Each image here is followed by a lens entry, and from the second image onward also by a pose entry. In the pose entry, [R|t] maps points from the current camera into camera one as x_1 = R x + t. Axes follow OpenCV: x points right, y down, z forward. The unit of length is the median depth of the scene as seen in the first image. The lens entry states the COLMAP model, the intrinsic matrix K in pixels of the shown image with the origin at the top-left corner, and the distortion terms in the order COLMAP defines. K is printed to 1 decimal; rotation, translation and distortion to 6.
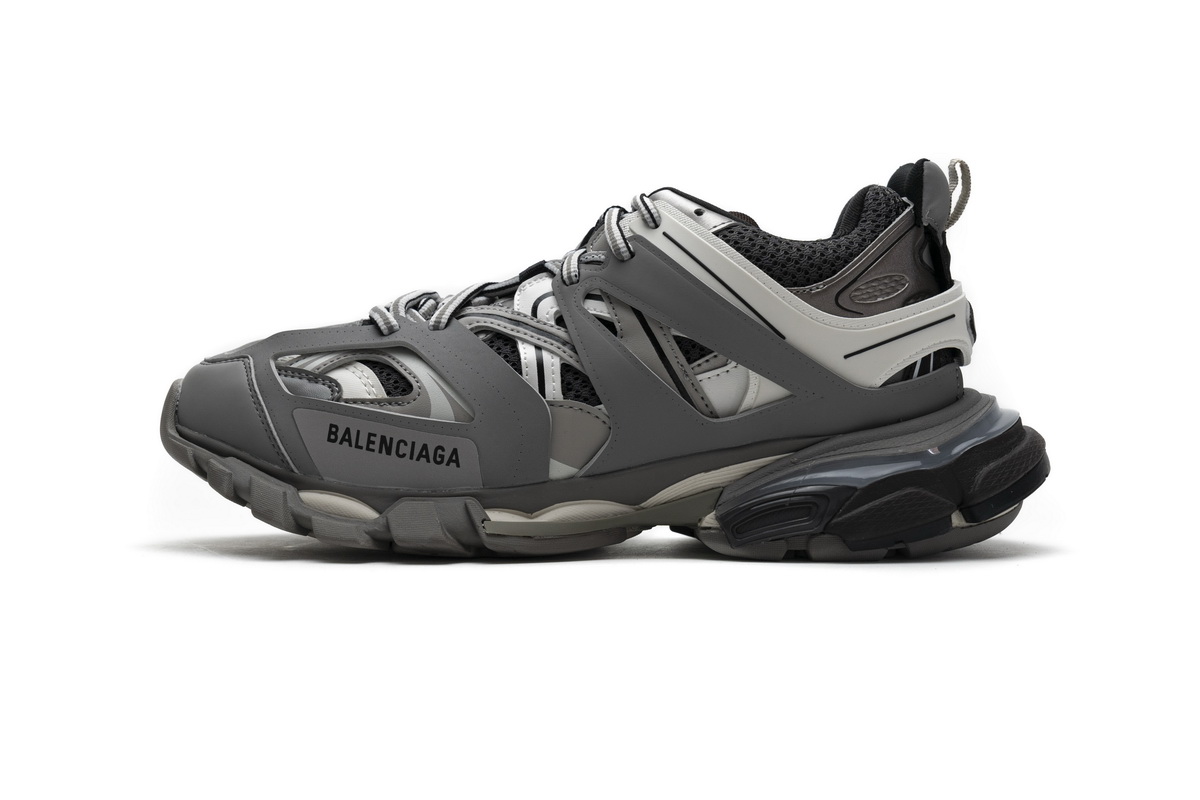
lens RADIAL K [[2096.9, 0, 610.7], [0, 2096.9, 399.4], [0, 0, 1]] dist [-0.001847, 0.000000]
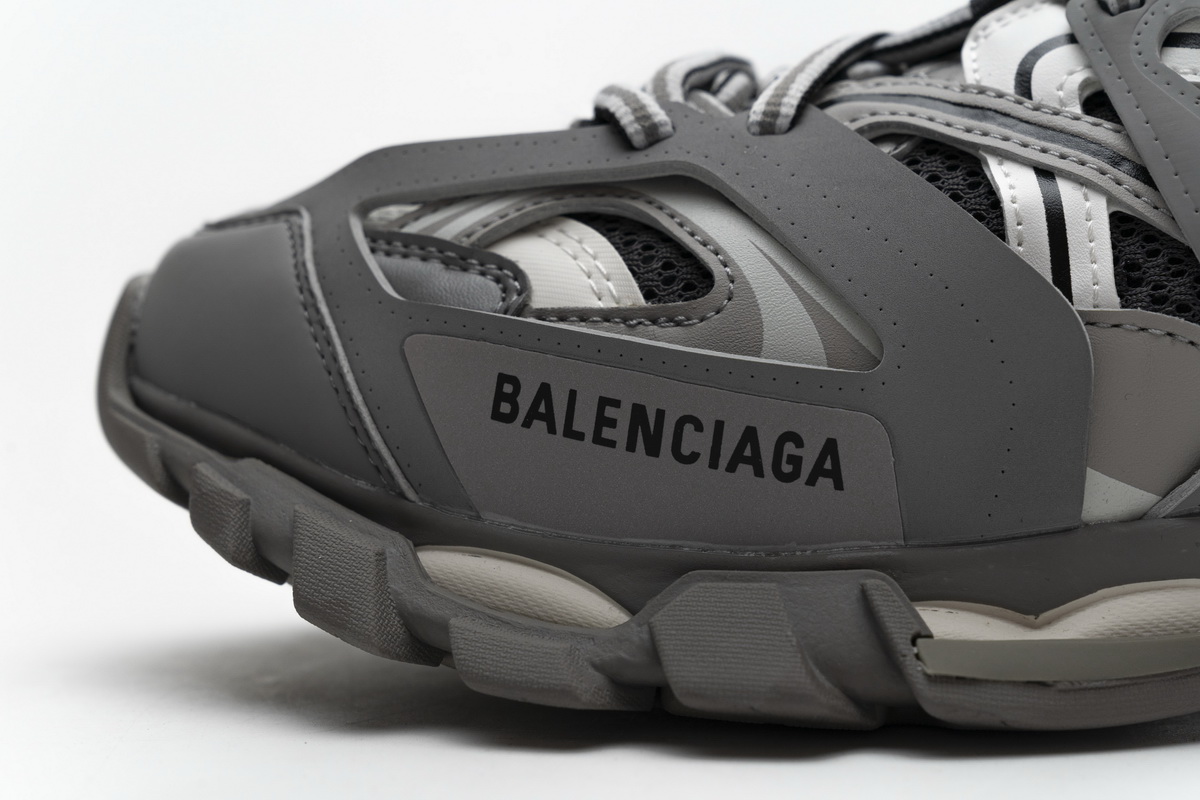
lens RADIAL K [[2355.3, 0, 597.6], [0, 2355.3, 401.8], [0, 0, 1]] dist [-0.061847, 0.000000]
pose [[0.995746, 0.001561, -0.092132, -0.076952], [-0.000222, 0.999894, 0.014543, 0.010648], [0.092145, -0.014460, 0.995641, 0.579581]]
